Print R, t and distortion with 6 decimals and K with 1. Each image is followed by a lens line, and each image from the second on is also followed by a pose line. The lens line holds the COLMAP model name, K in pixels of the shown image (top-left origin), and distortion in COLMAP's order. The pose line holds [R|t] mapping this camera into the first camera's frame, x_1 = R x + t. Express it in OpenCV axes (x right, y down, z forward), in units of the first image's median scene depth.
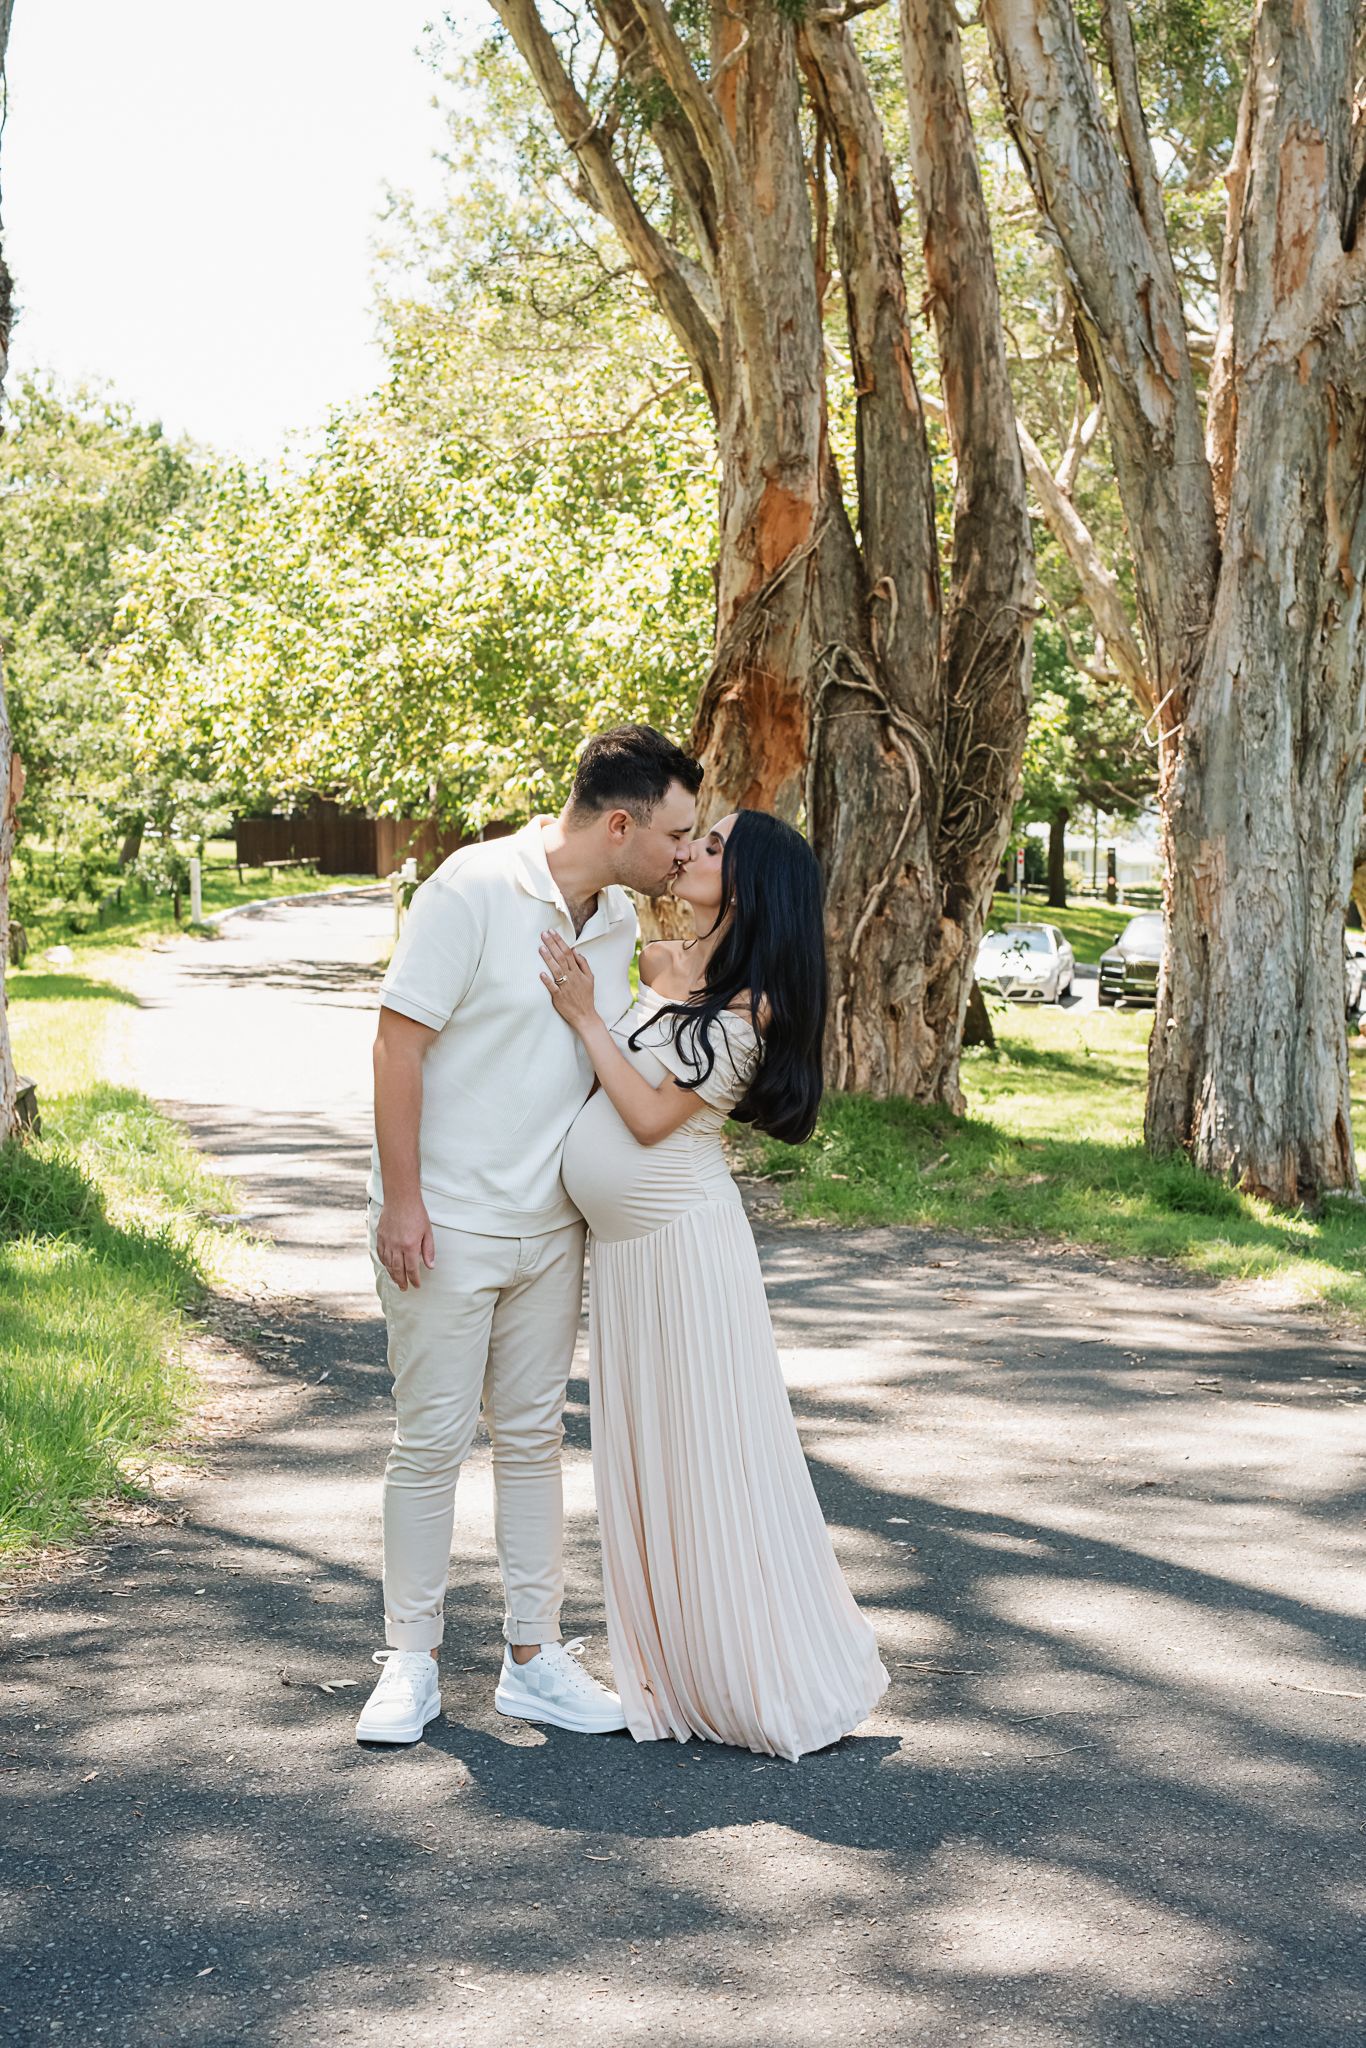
lens RADIAL K [[2869.8, 0, 683.0], [0, 2869.8, 1024.0], [0, 0, 1]] dist [0.012972, 0.026957]
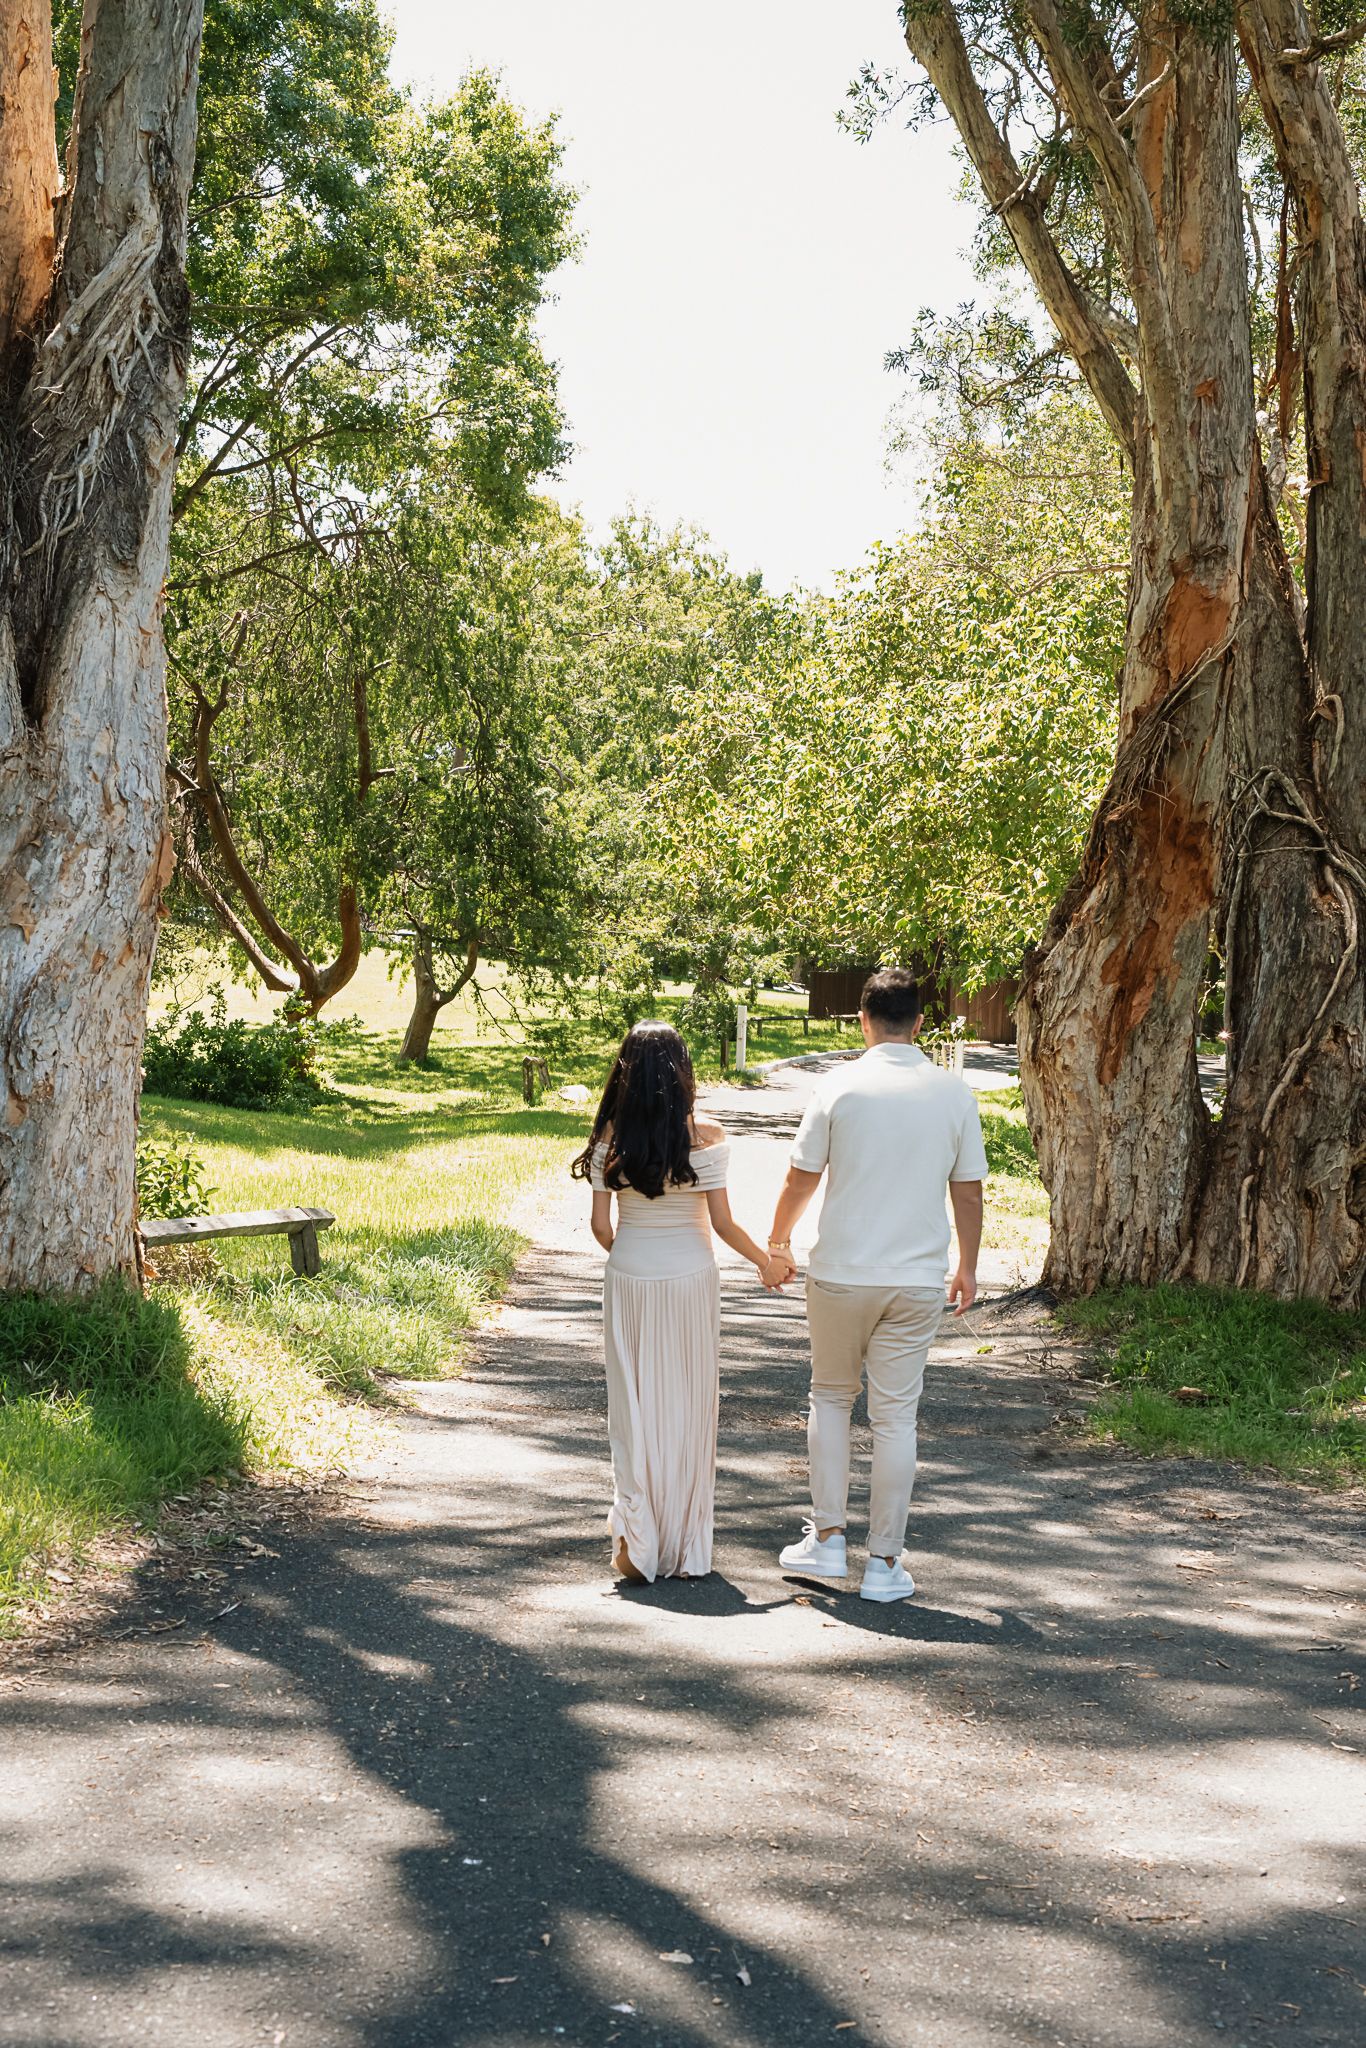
lens RADIAL K [[2818.3, 0, 683.0], [0, 2818.3, 1024.0], [0, 0, 1]] dist [-0.011896, 0.059735]
pose [[0.971961, 0.050553, -0.229645, 0.080913], [-0.063863, 0.996660, -0.050895, -0.001281], [0.226305, 0.064134, 0.971943, 0.139859]]
